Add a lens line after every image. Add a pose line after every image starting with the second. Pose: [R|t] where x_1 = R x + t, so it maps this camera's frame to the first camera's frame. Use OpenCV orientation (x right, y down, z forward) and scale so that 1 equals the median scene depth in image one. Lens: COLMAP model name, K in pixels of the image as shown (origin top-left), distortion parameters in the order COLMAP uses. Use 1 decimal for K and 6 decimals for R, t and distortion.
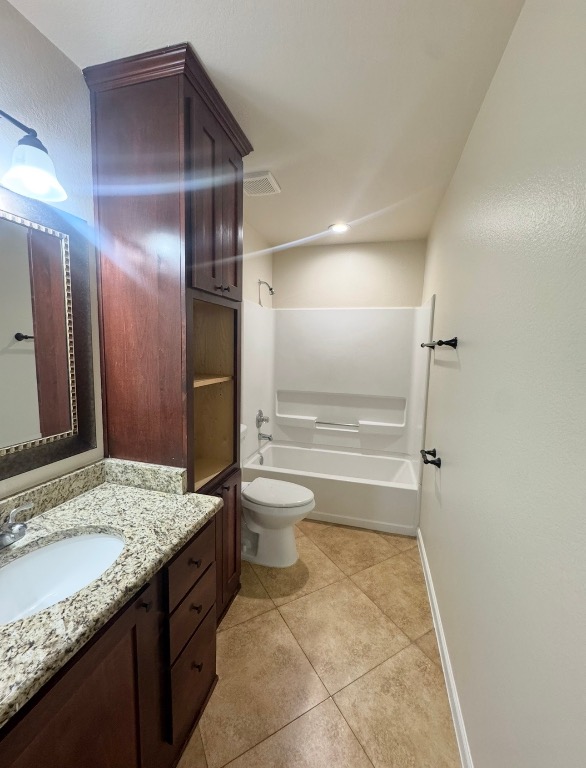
lens RADIAL K [[313.9, 0, 293.0], [0, 313.9, 384.0], [0, 0, 1]] dist [-0.000152, 0.000064]
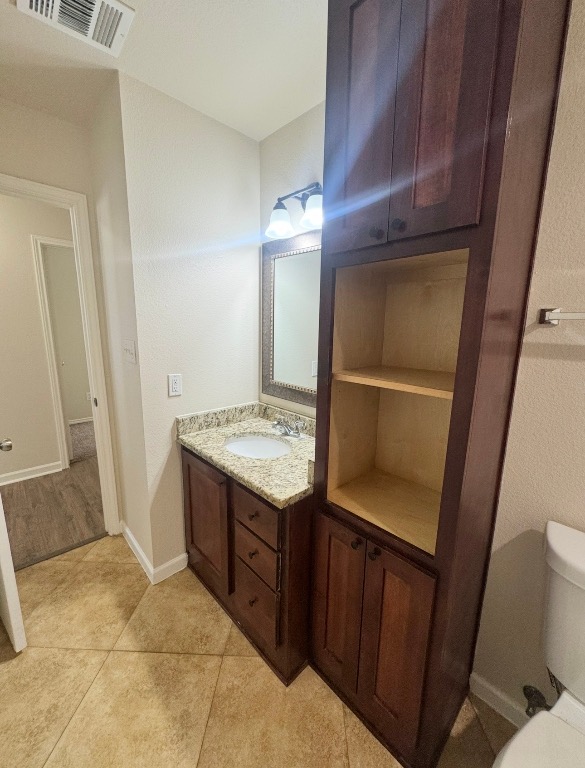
lens RADIAL K [[313.9, 0, 292.5], [0, 313.9, 384.0], [0, 0, 1]] dist [-0.000152, 0.000064]
pose [[-0.520875, 0.132368, -0.843308, 0.516711], [-0.122244, 0.966156, 0.227156, -0.176804], [0.844835, 0.221409, -0.487065, 1.557408]]
